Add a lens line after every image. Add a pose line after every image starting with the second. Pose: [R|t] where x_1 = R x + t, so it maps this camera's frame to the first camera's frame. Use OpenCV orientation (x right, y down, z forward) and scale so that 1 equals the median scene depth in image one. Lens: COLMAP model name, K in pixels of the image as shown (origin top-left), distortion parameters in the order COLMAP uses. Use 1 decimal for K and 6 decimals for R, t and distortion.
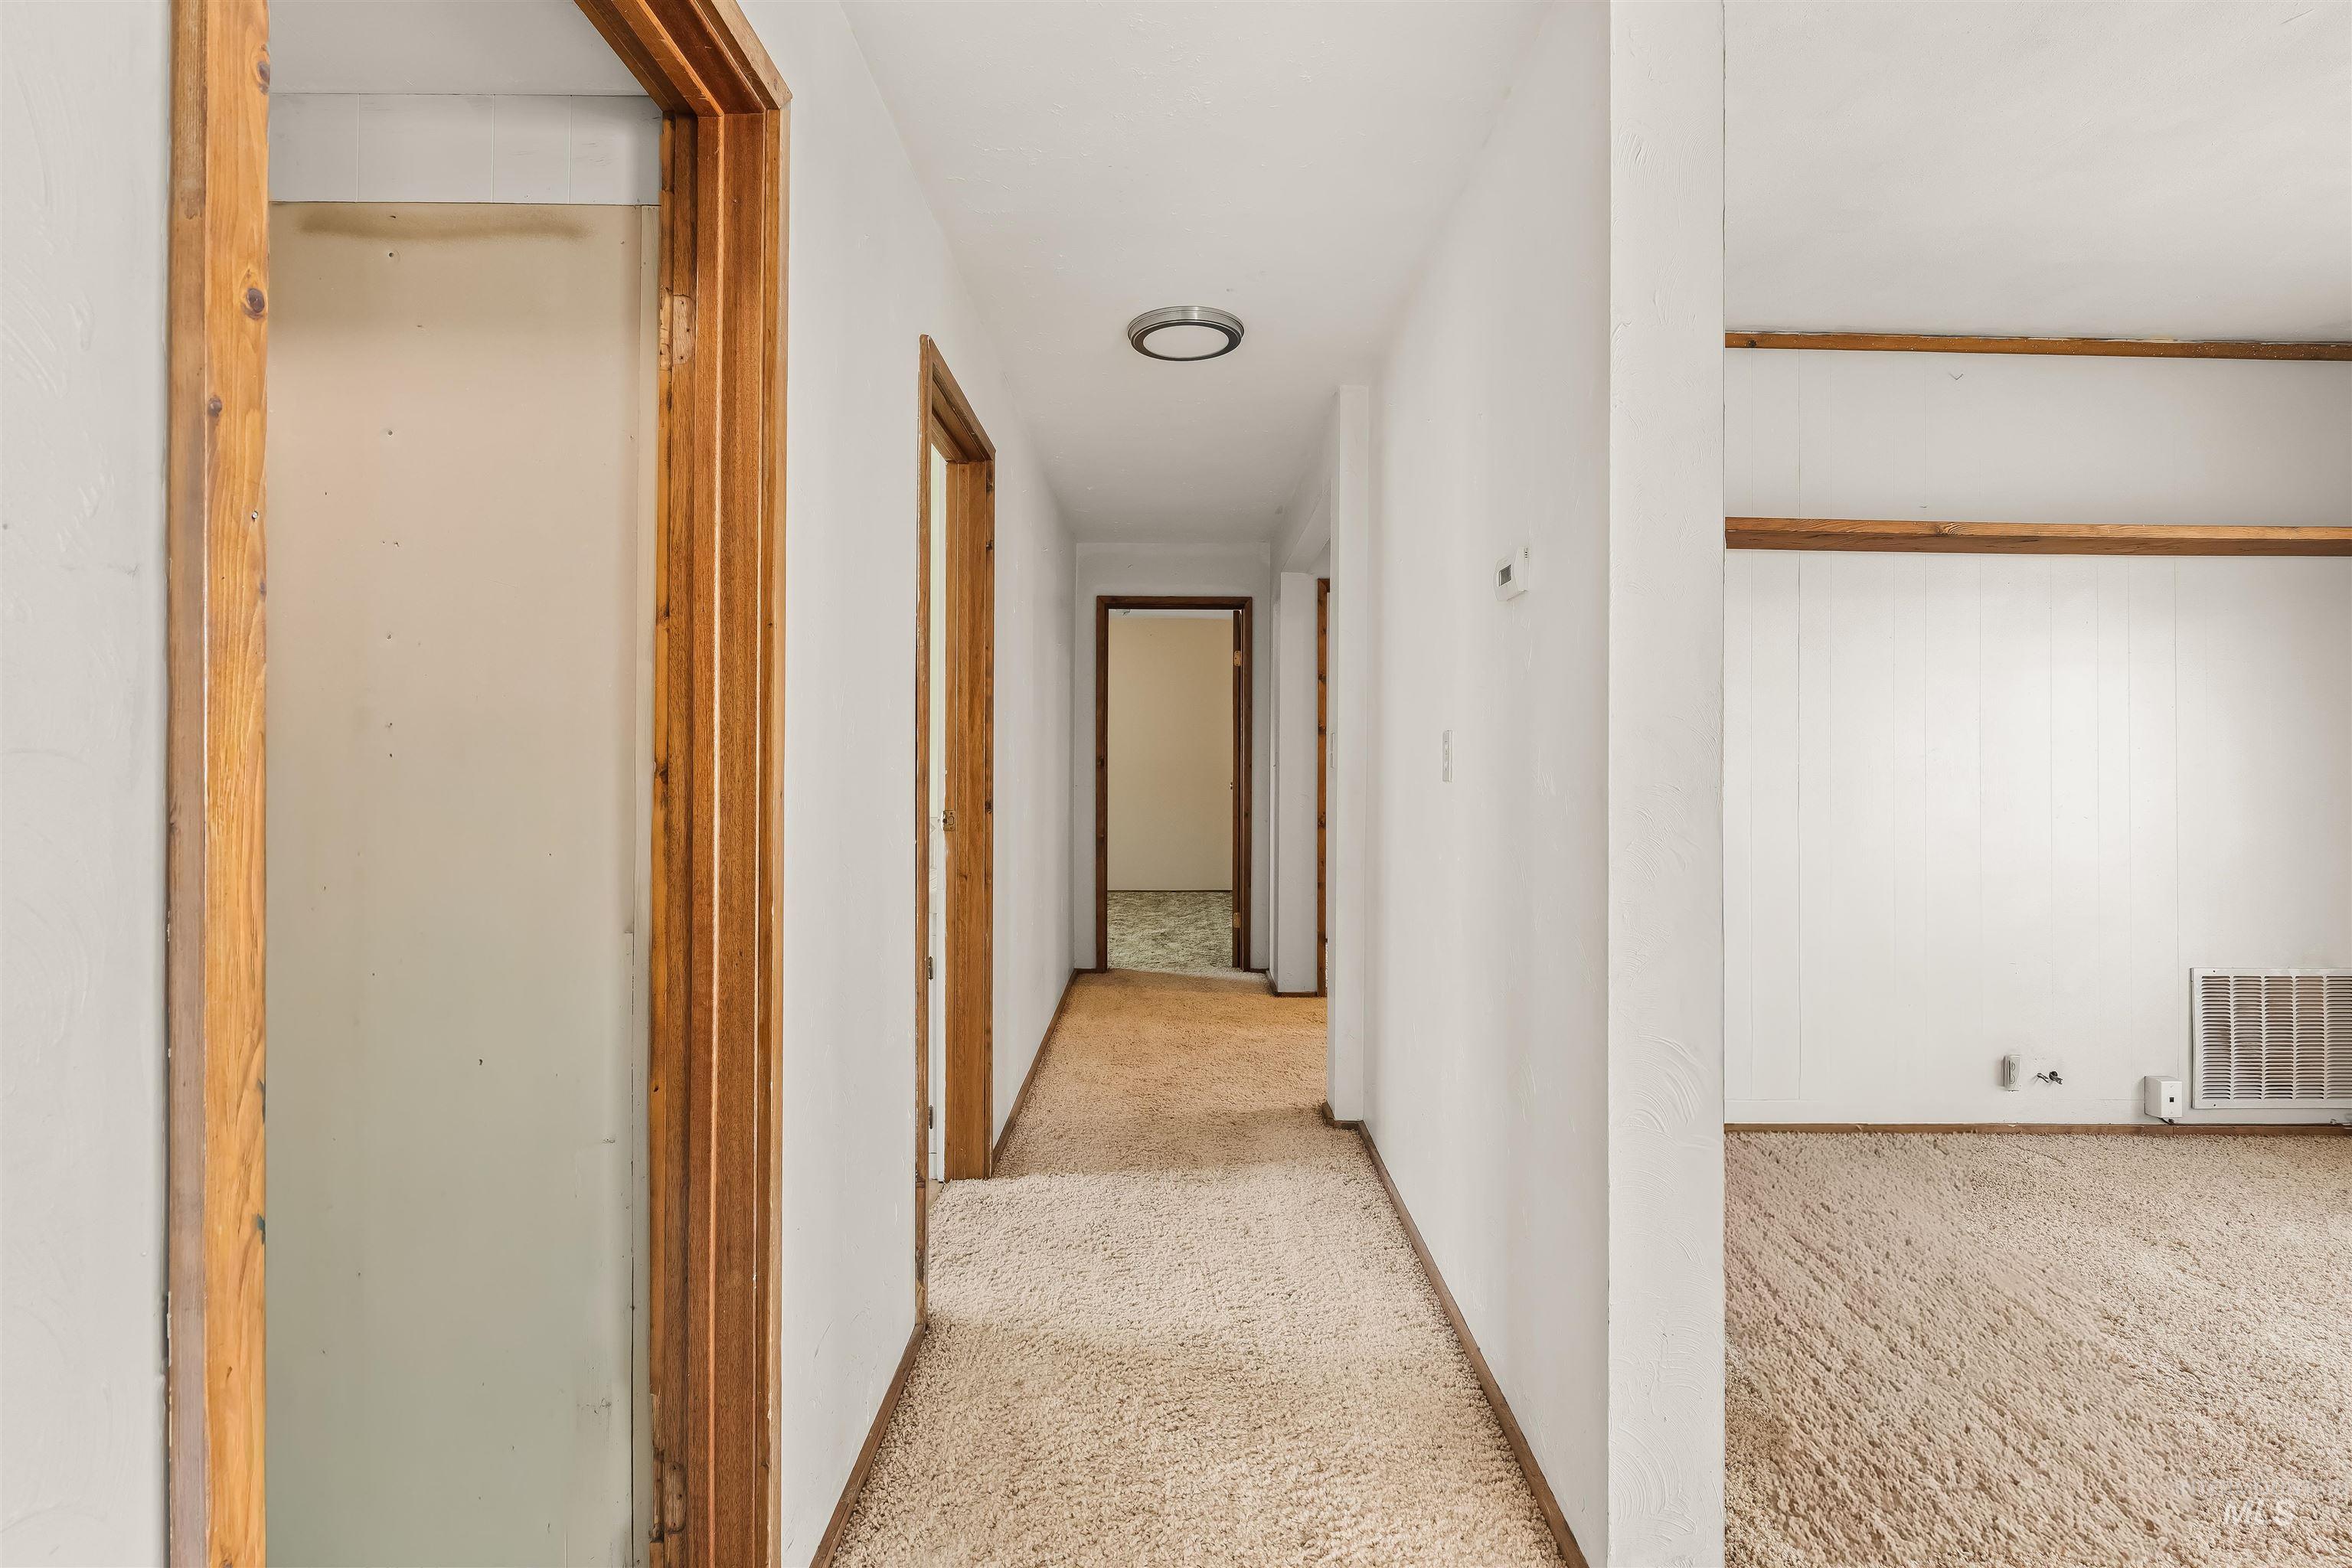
lens RADIAL K [[1064.9, 0, 1178.5], [0, 1064.9, 747.1], [0, 0, 1]] dist [-0.000019, 0.000201]
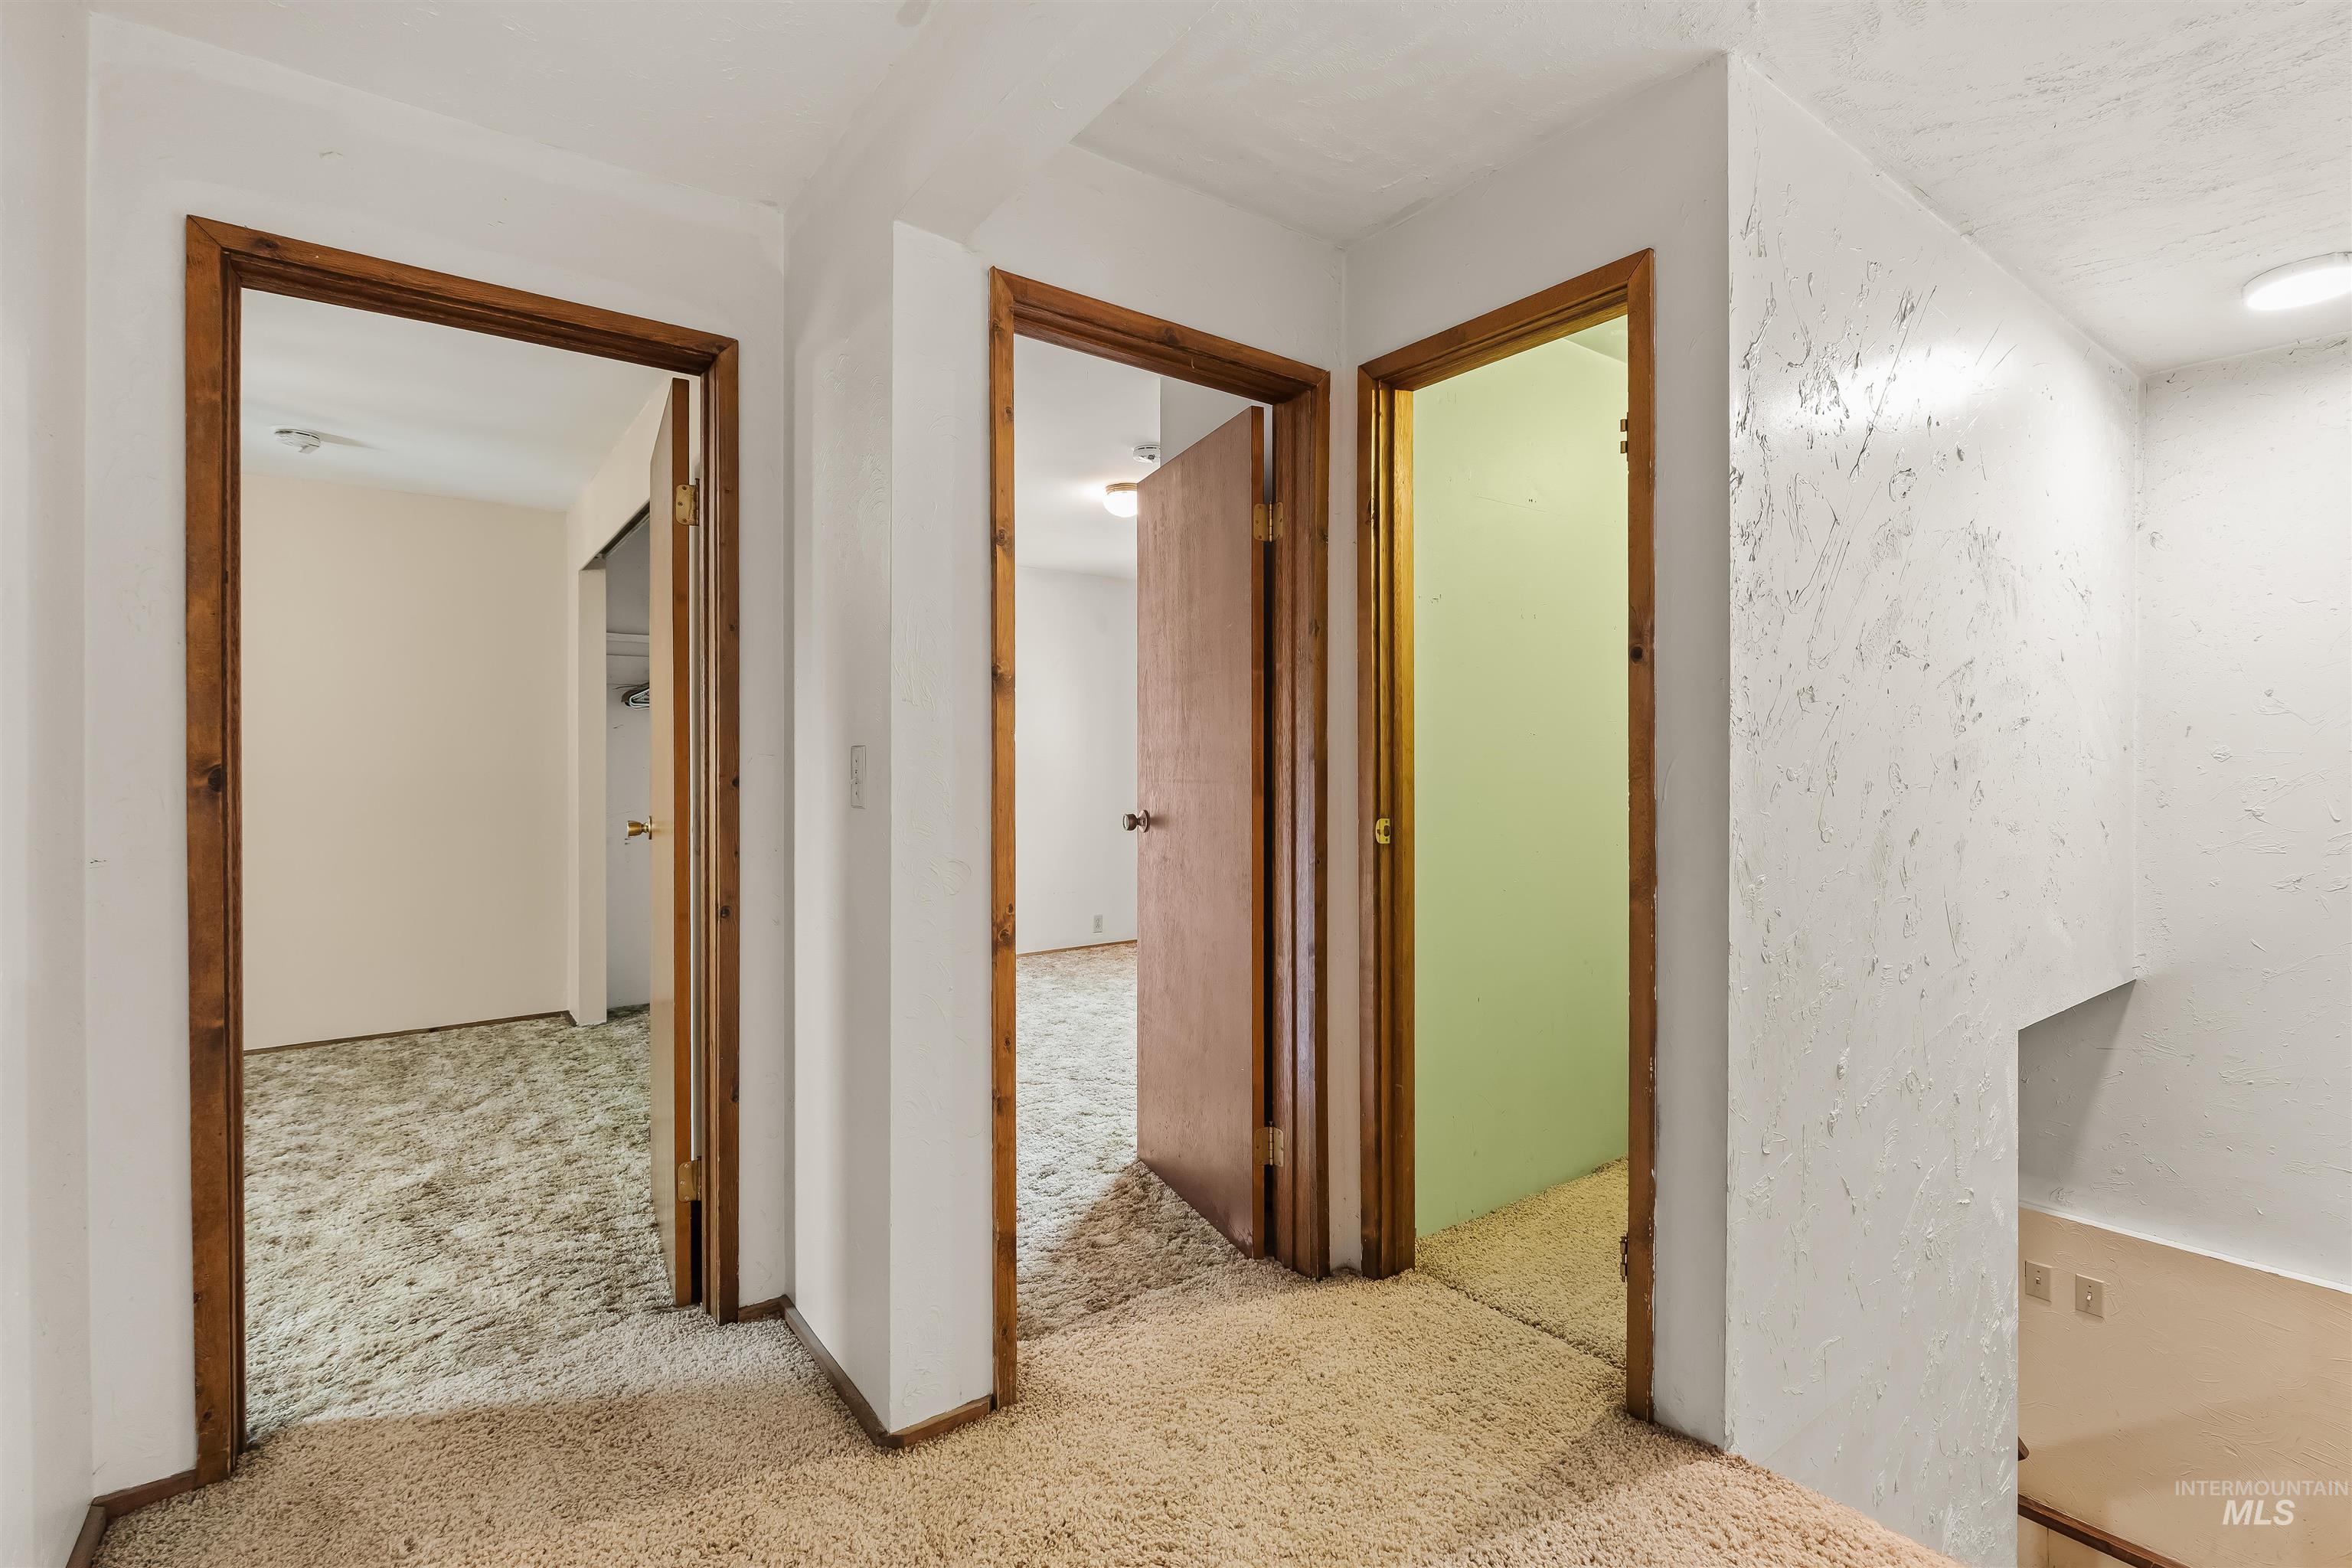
lens RADIAL K [[1064.9, 0, 1178.5], [0, 1064.9, 747.1], [0, 0, 1]] dist [-0.000019, 0.000201]
pose [[0.802253, -0.004656, 0.596966, -0.032218], [0.000780, 0.999977, 0.006750, 0.002977], [-0.596984, -0.004950, 0.802238, 0.582458]]
